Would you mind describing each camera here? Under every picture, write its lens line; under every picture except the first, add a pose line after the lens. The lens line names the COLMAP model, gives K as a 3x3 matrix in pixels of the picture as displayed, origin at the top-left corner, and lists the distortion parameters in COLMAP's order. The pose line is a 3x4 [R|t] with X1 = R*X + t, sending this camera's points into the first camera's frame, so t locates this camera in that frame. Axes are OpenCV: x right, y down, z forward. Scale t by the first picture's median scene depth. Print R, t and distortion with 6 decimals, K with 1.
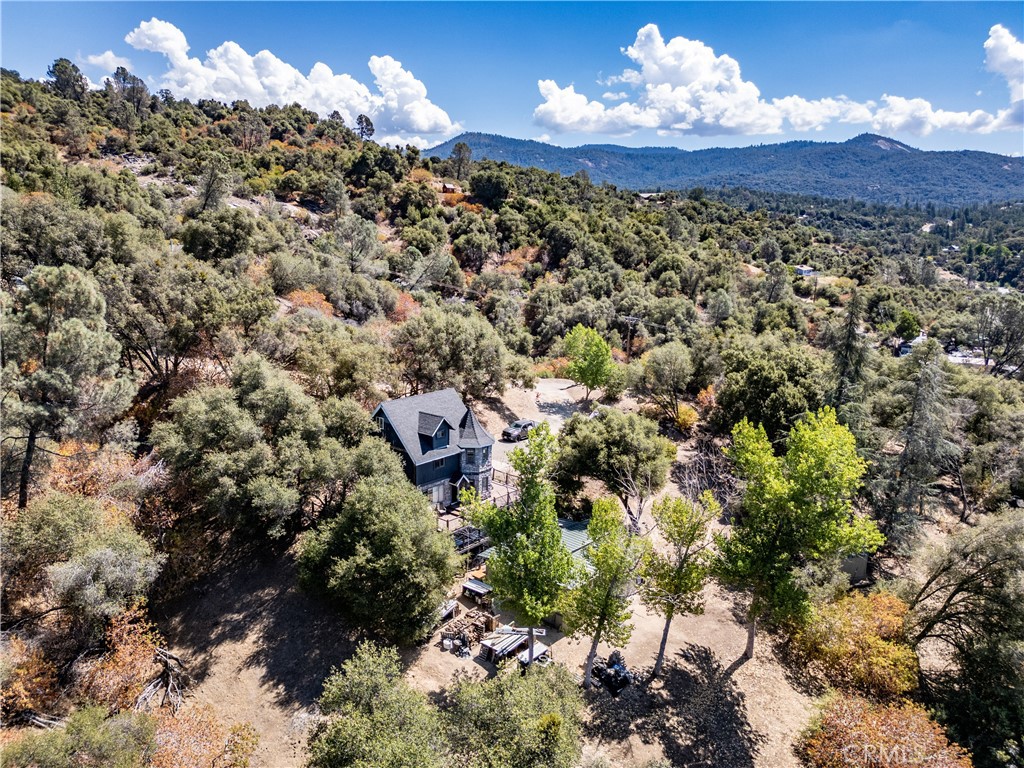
lens RADIAL K [[720.7, 0, 512.8], [0, 720.7, 381.7], [0, 0, 1]] dist [0.077036, -0.079359]
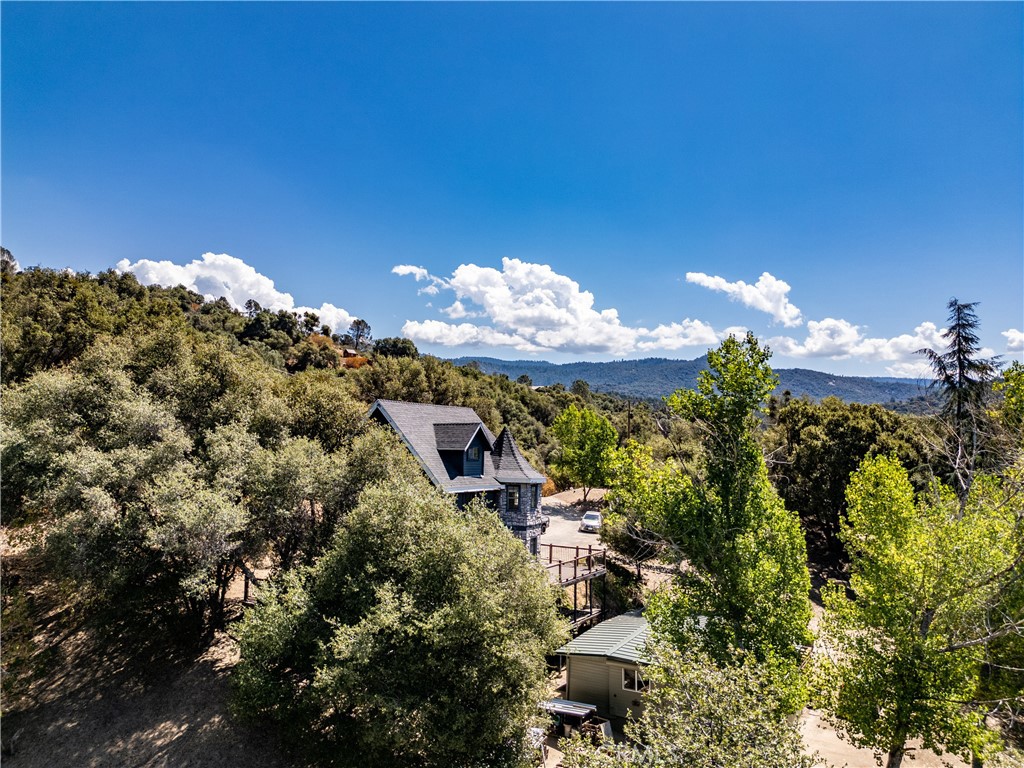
lens RADIAL K [[720.7, 0, 512.8], [0, 720.7, 381.7], [0, 0, 1]] dist [0.077036, -0.079359]
pose [[0.986208, 0.015846, 0.164751, -0.043675], [0.030678, 0.960655, -0.276043, 0.047709], [-0.162643, 0.277290, 0.946920, 0.101216]]
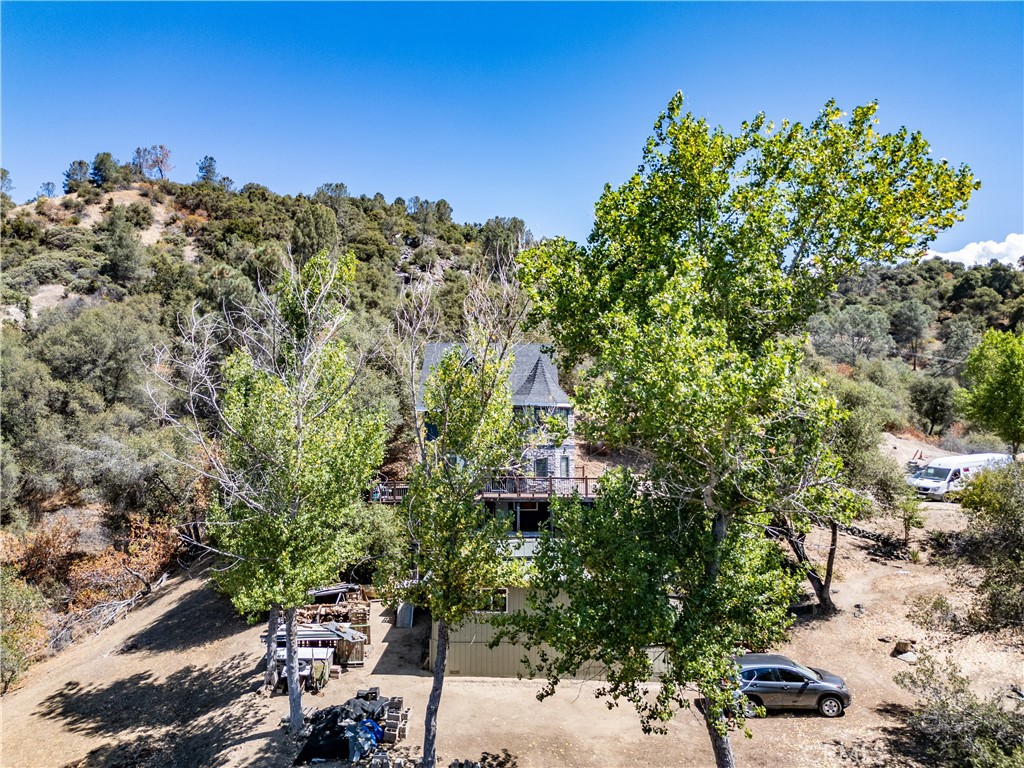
lens RADIAL K [[730.1, 0, 515.3], [0, 730.1, 340.8], [0, 0, 1]] dist [0.096503, -0.112084]
pose [[0.644902, -0.101119, -0.757547, 0.125386], [-0.141198, 0.958381, -0.248129, 0.054286], [0.751109, 0.266983, 0.603784, 0.149238]]
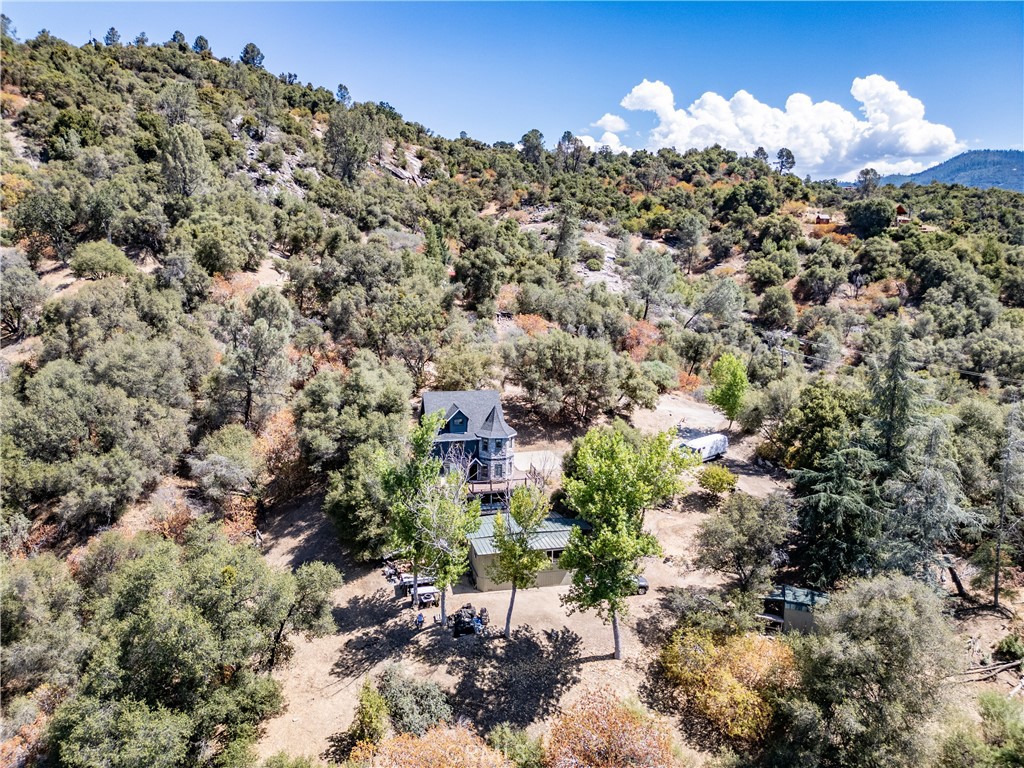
lens RADIAL K [[726.7, 0, 515.1], [0, 726.7, 363.6], [0, 0, 1]] dist [0.085035, -0.085759]
pose [[0.821916, 0.072443, -0.564983, 0.179058], [-0.112361, 0.993010, -0.036133, 0.001476], [0.558416, 0.093181, 0.824311, -0.001439]]
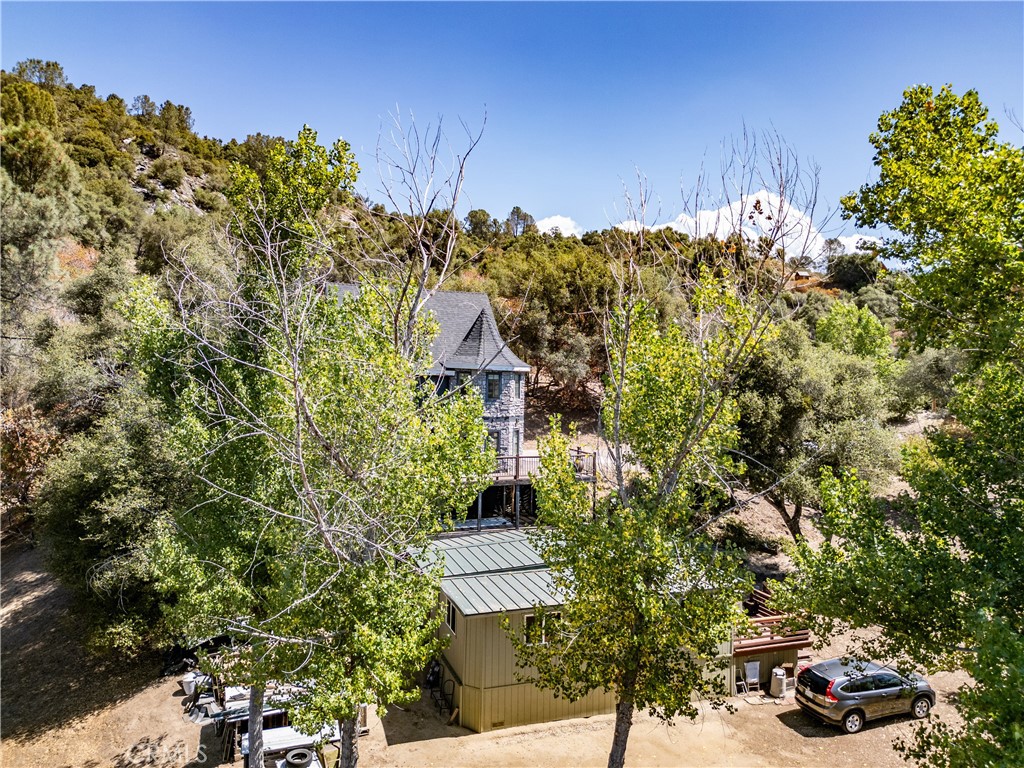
lens RADIAL K [[736.6, 0, 539.8], [0, 736.6, 372.5], [0, 0, 1]] dist [0.043893, -0.030904]
pose [[0.881506, -0.001015, -0.472172, 0.069390], [-0.096366, 0.978563, -0.182012, 0.050839], [0.462235, 0.205946, 0.862511, 0.142514]]
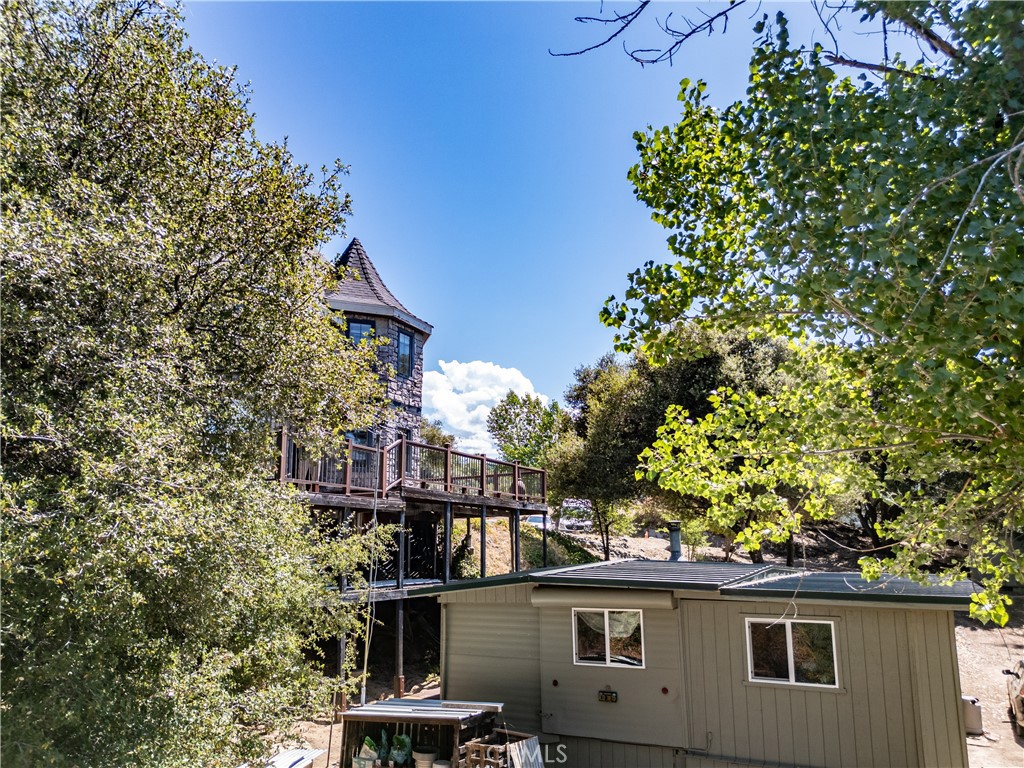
lens RADIAL K [[756.4, 0, 517.2], [0, 756.4, 409.3], [0, 0, 1]] dist [0.000272, -0.007299]
pose [[0.975851, 0.016625, 0.217805, -0.017009], [0.066668, 0.926859, -0.369443, 0.068640], [-0.208016, 0.375042, 0.903368, 0.184740]]
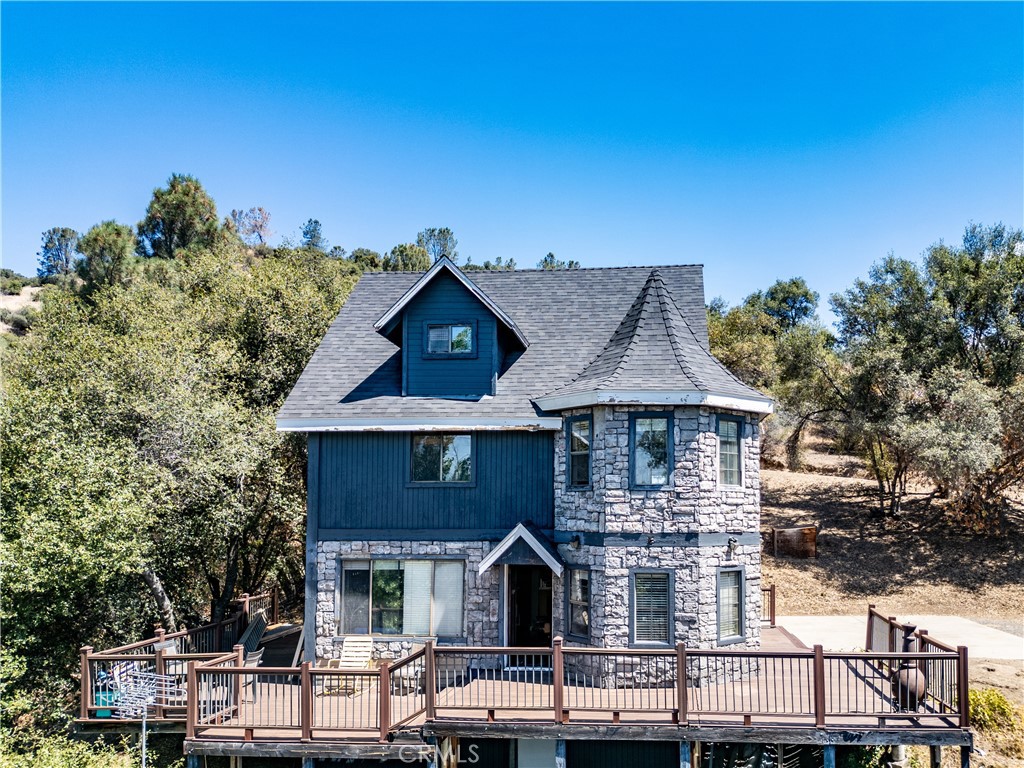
lens RADIAL K [[765.7, 0, 592.3], [0, 765.7, 471.2], [0, 0, 1]] dist [0.035020, -0.005479]
pose [[0.574066, -0.063292, -0.816359, 0.034592], [-0.152120, 0.971407, -0.182285, 0.039920], [0.804554, 0.228828, 0.548024, 0.233847]]
